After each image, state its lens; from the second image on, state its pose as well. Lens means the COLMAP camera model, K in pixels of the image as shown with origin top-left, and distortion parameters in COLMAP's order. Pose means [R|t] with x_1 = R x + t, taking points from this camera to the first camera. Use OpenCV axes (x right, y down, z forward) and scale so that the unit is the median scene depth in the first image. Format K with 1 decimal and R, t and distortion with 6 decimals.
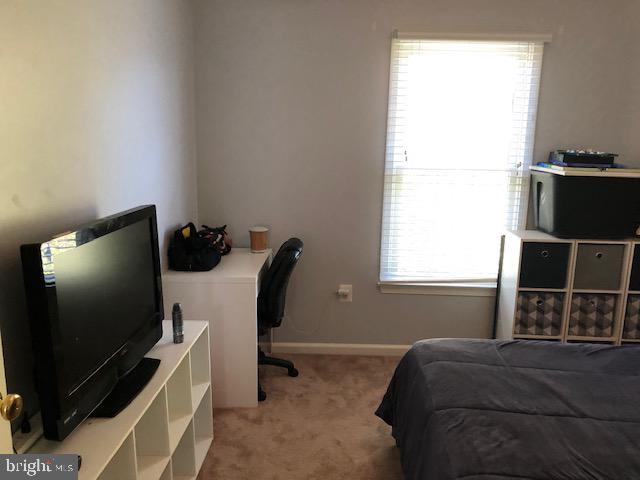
lens RADIAL K [[527.4, 0, 319.4], [0, 527.4, 236.4], [0, 0, 1]] dist [0.041418, -0.052286]
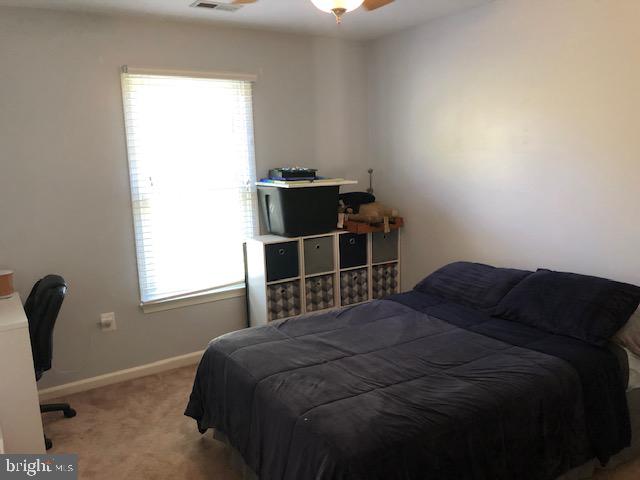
lens RADIAL K [[527.4, 0, 319.4], [0, 527.4, 236.4], [0, 0, 1]] dist [0.041418, -0.052286]
pose [[0.828613, -0.133090, 0.543771, -0.165271], [0.152929, 0.988198, 0.008827, 0.000282], [-0.538528, 0.075845, 0.839187, -0.085413]]
